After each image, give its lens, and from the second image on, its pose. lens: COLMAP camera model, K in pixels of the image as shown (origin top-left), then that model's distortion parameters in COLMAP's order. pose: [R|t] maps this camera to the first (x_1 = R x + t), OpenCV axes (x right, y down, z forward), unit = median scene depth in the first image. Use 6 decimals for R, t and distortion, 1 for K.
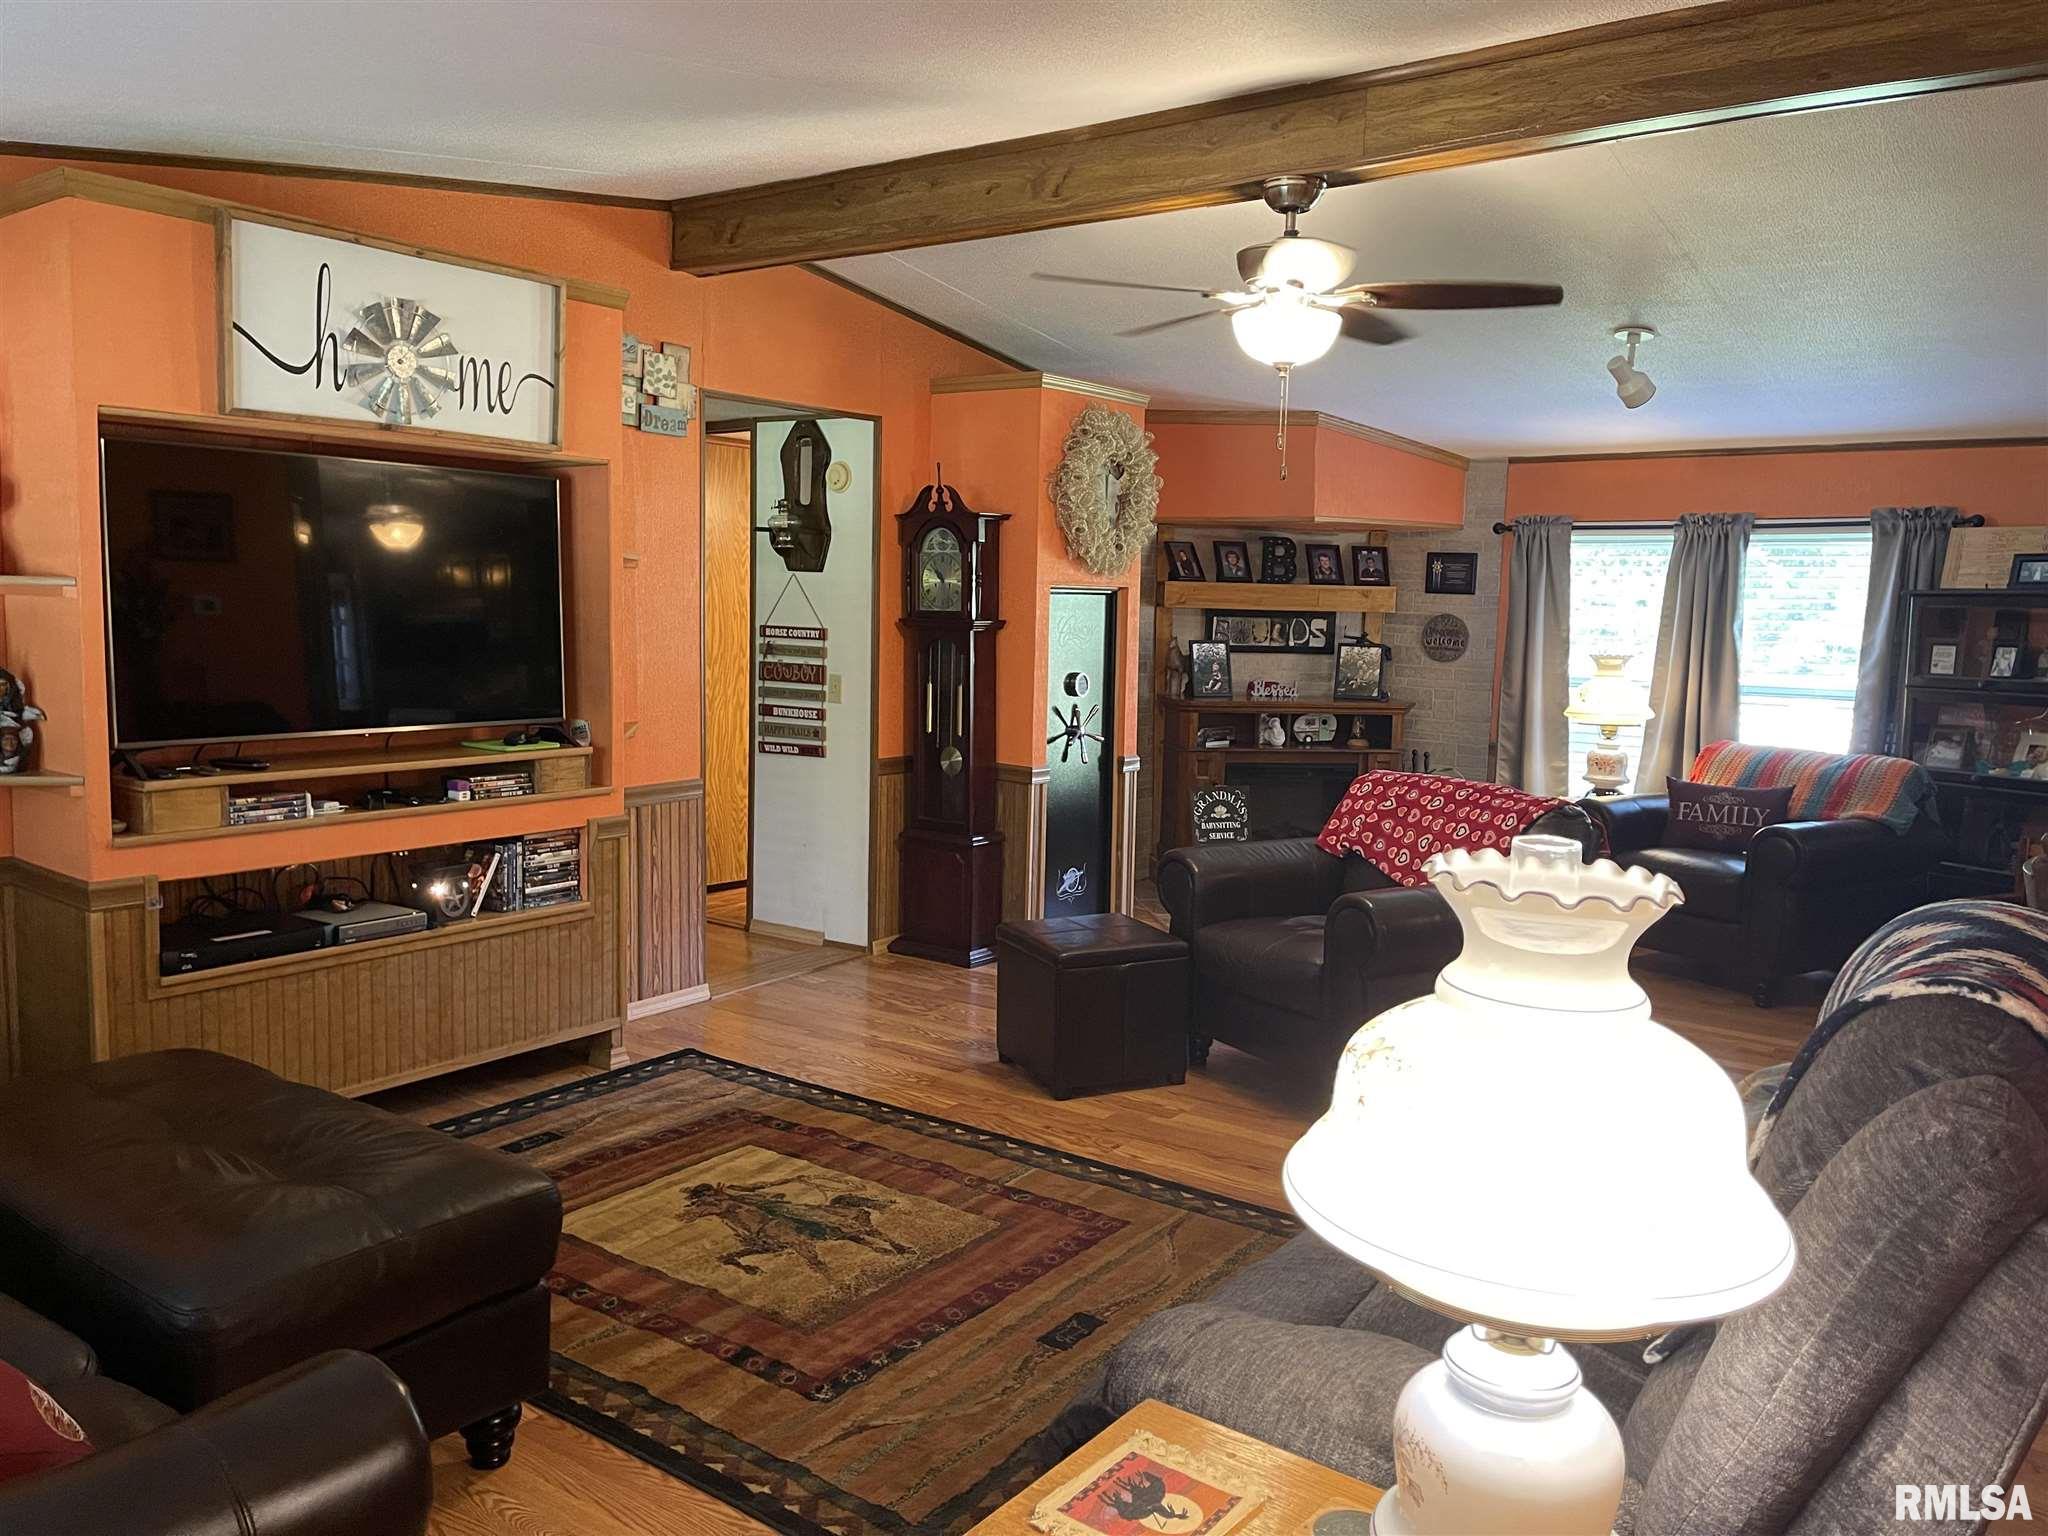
lens RADIAL K [[1556.4, 0, 1039.0], [0, 1556.4, 745.3], [0, 0, 1]] dist [0.068946, -0.063707]
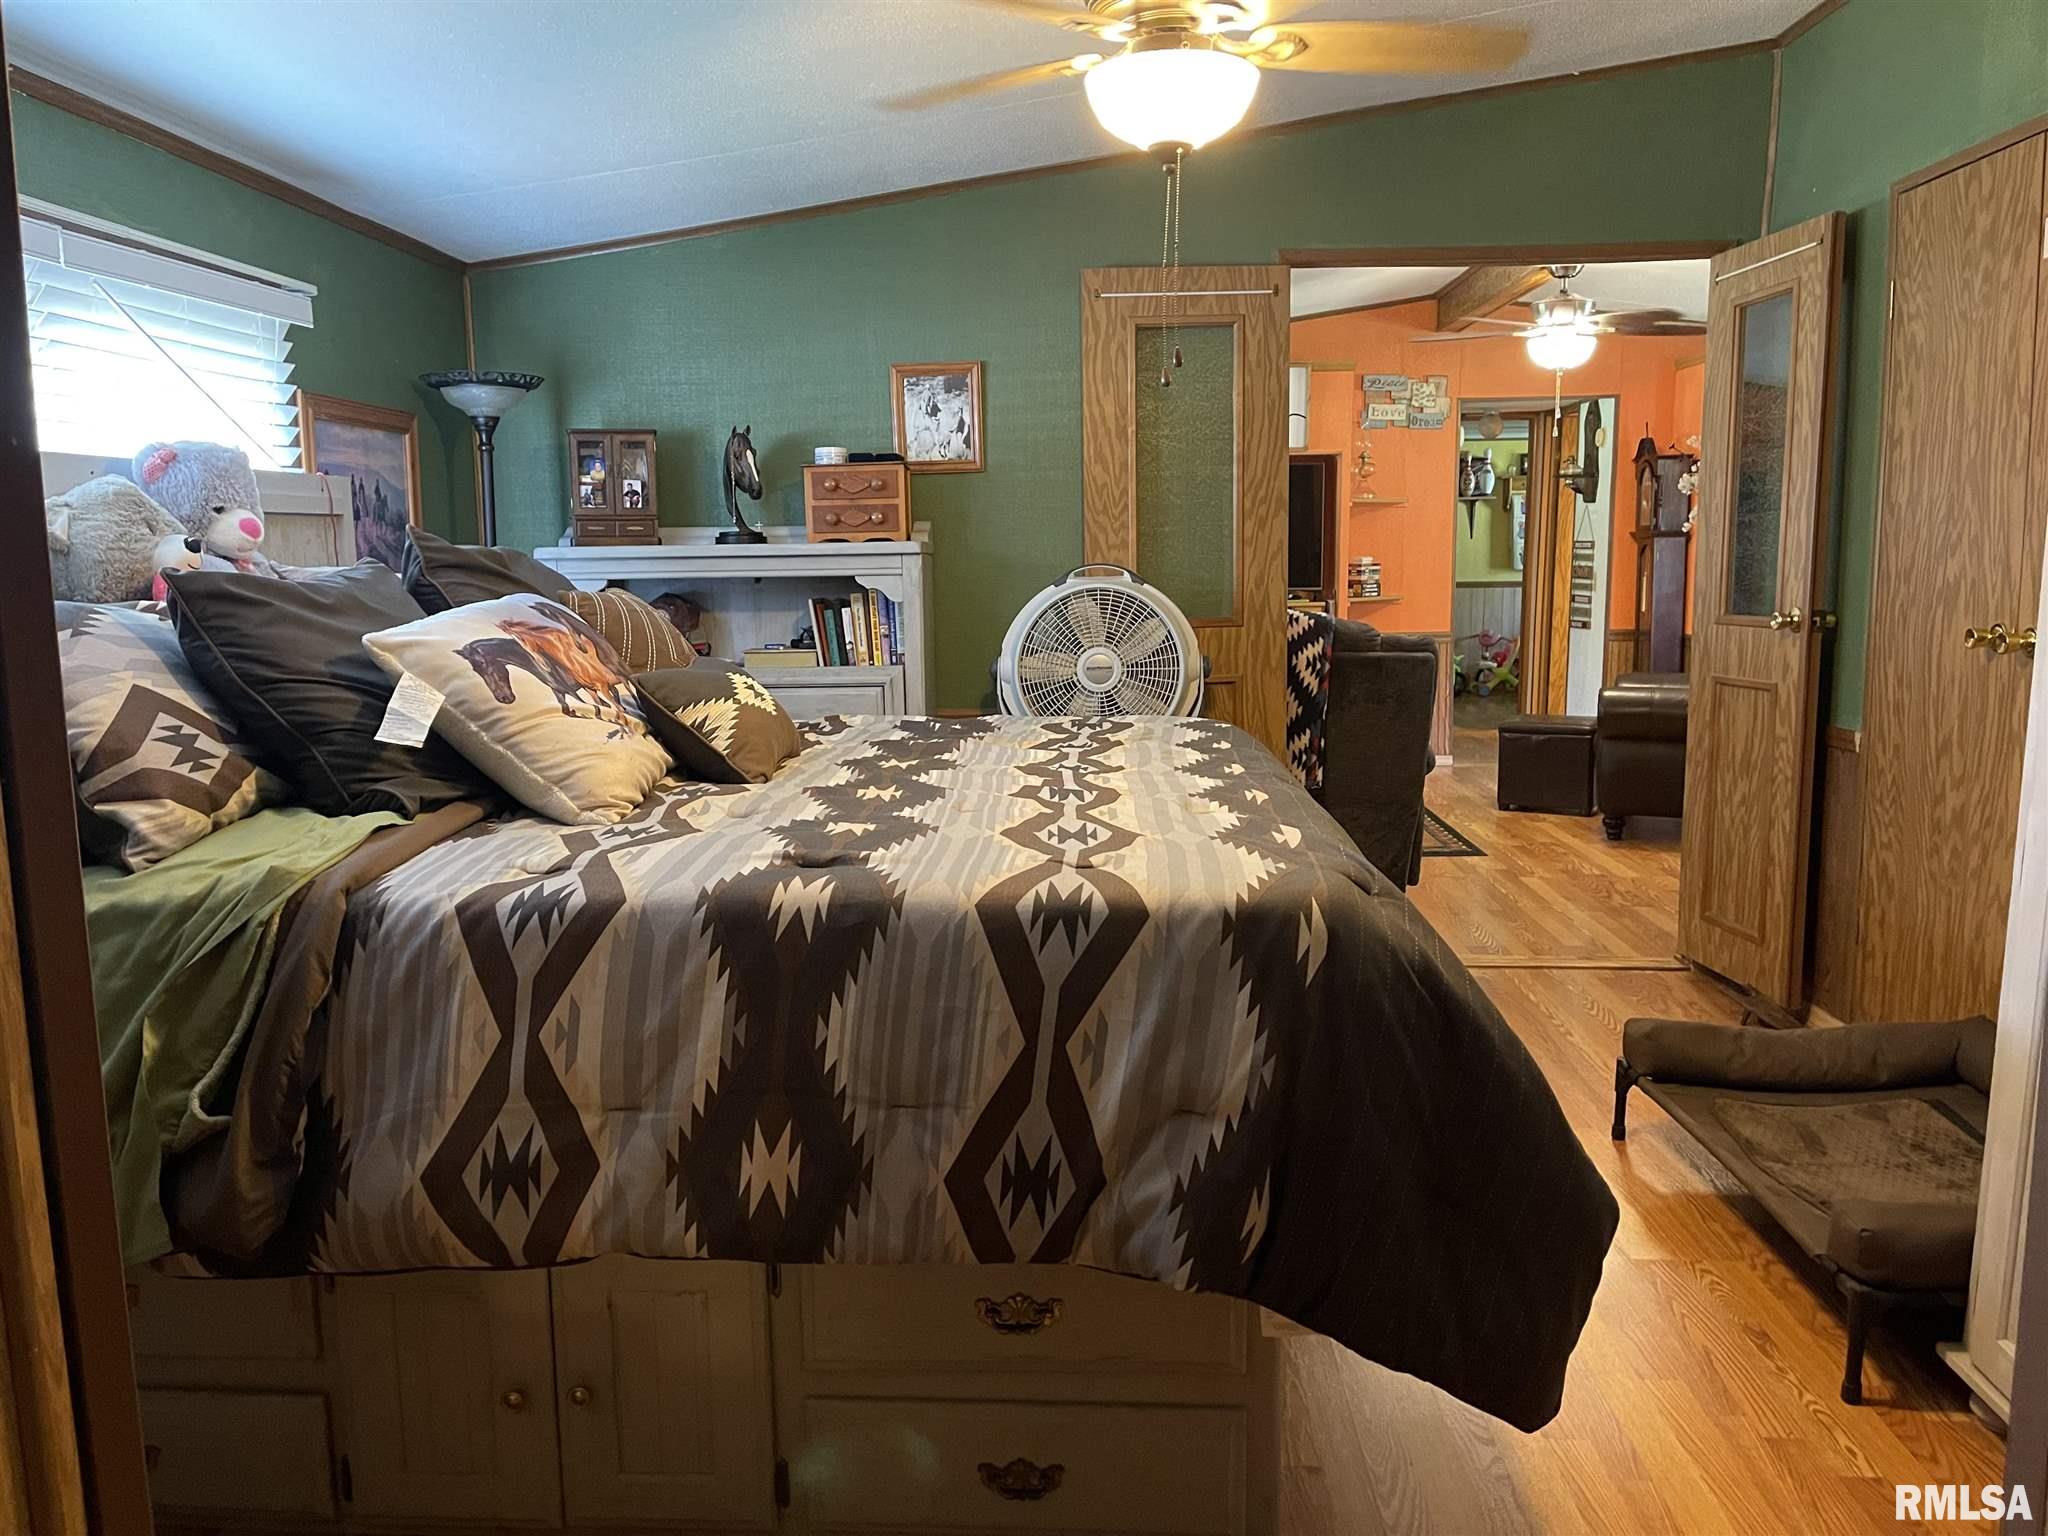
lens RADIAL K [[1556.4, 0, 1039.0], [0, 1556.4, 745.3], [0, 0, 1]] dist [0.068946, -0.063707]
pose [[0.563504, 0.083592, -0.821873, 1.219946], [-0.059596, 0.996389, 0.060480, 0.089570], [0.823961, 0.014900, 0.566451, -0.415146]]
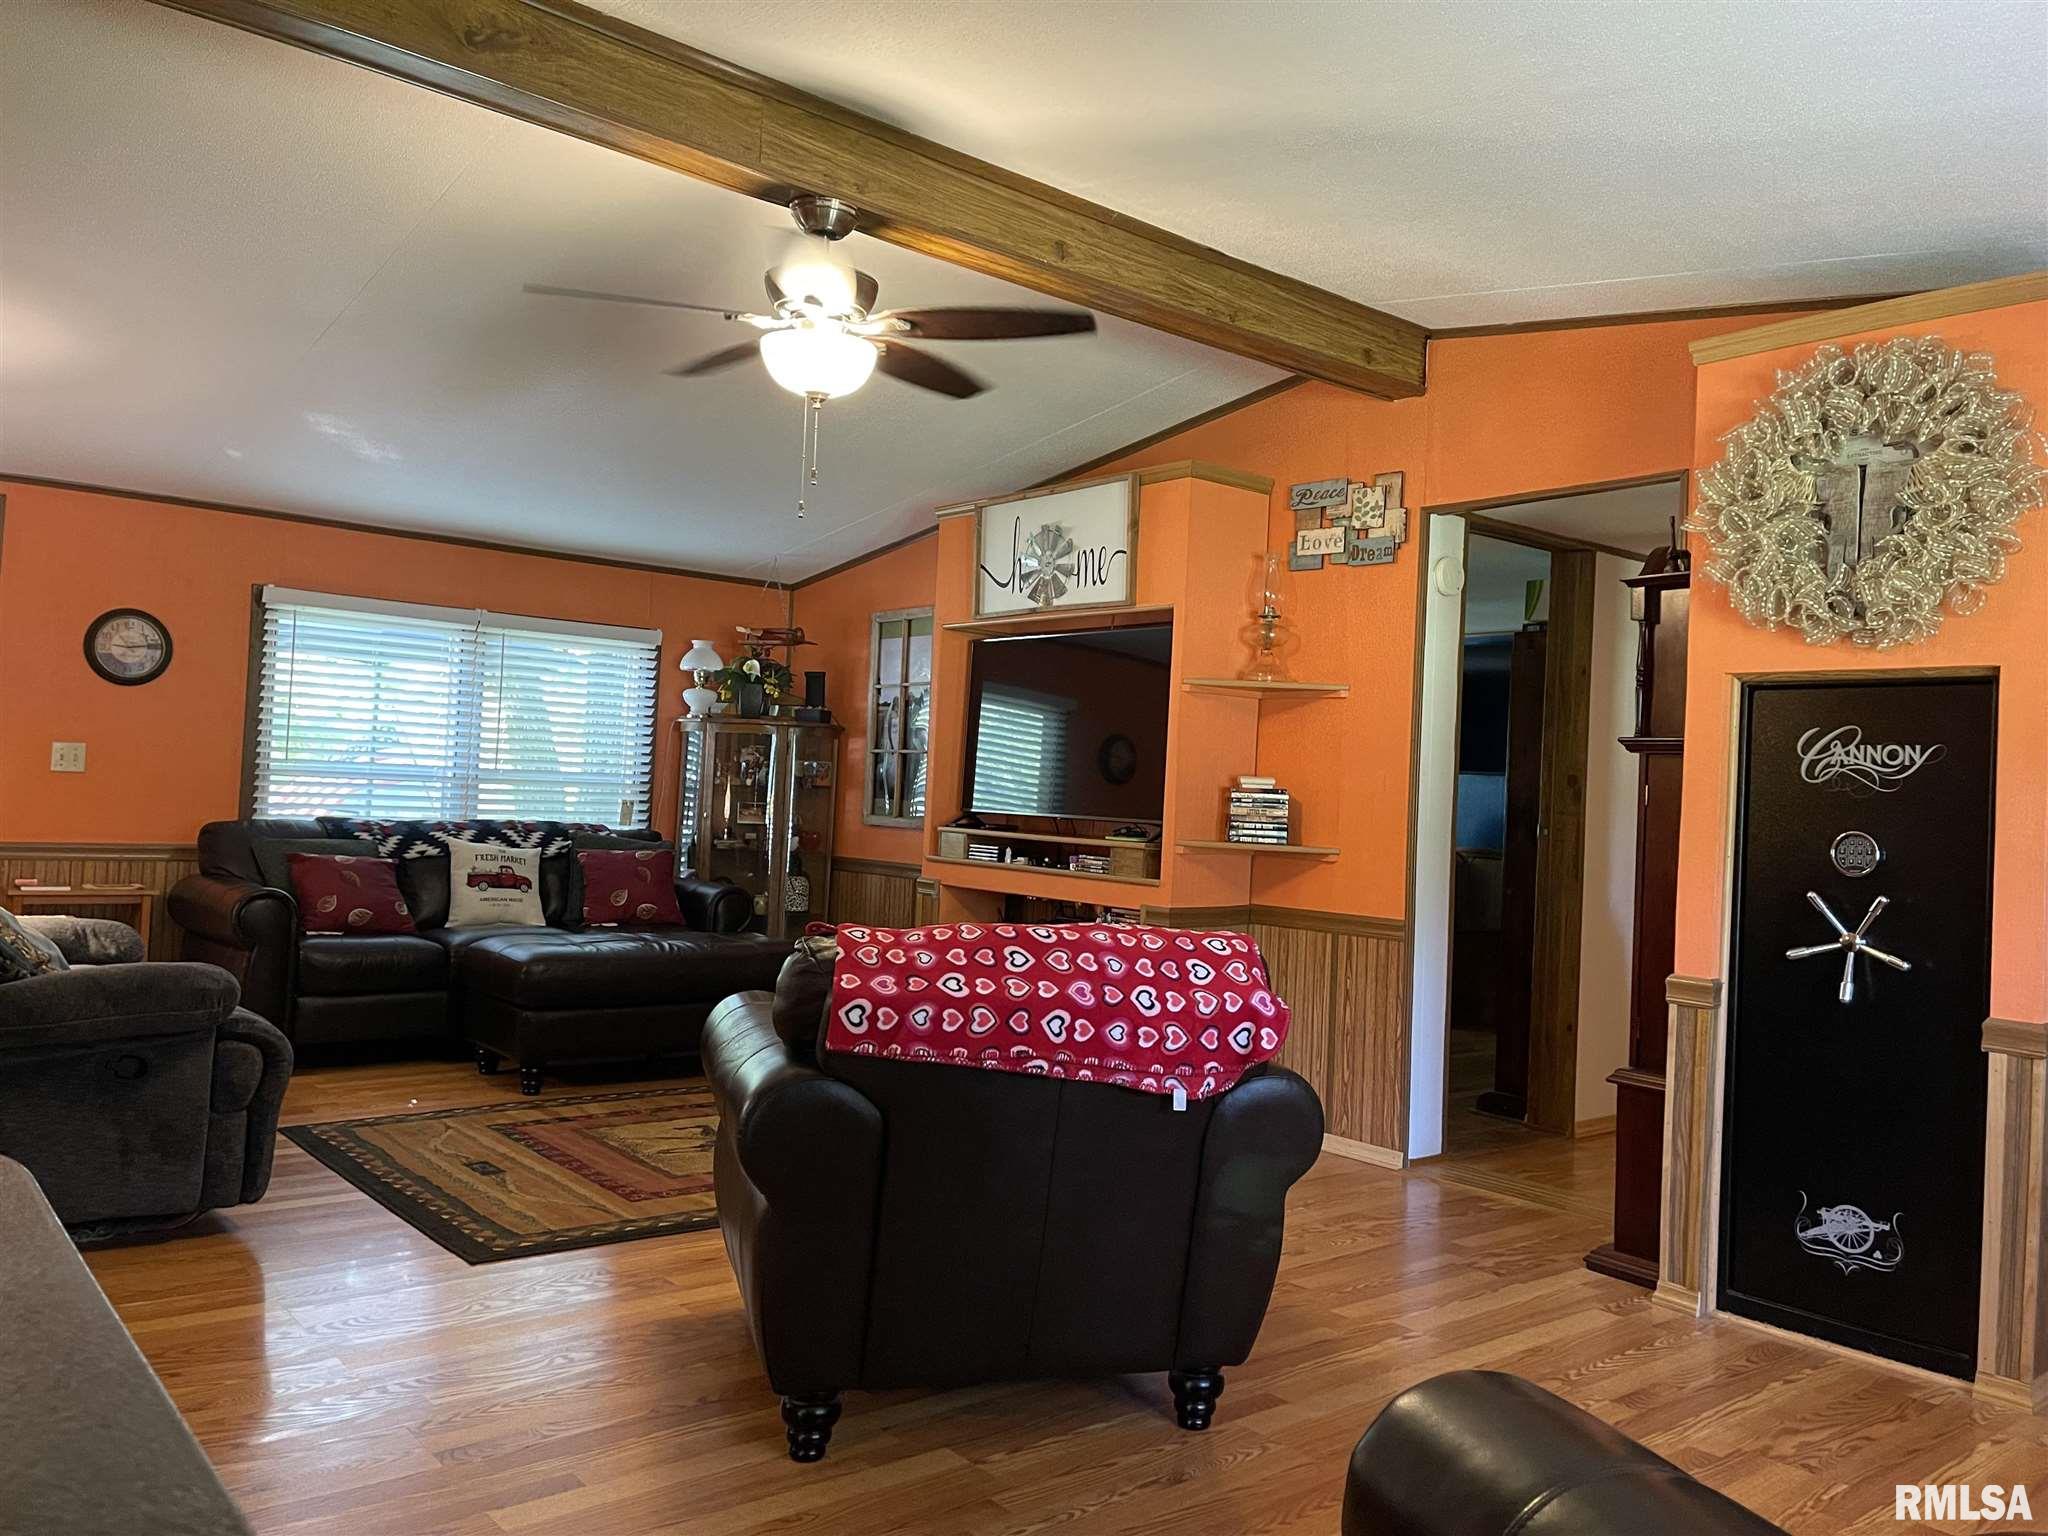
lens RADIAL K [[1556.4, 0, 1039.0], [0, 1556.4, 745.3], [0, 0, 1]] dist [0.068946, -0.063707]
pose [[-0.245947, -0.060576, -0.967389, 0.970368], [-0.147428, 0.988771, -0.024434, -0.034982], [0.958006, 0.136610, -0.252116, 1.332149]]
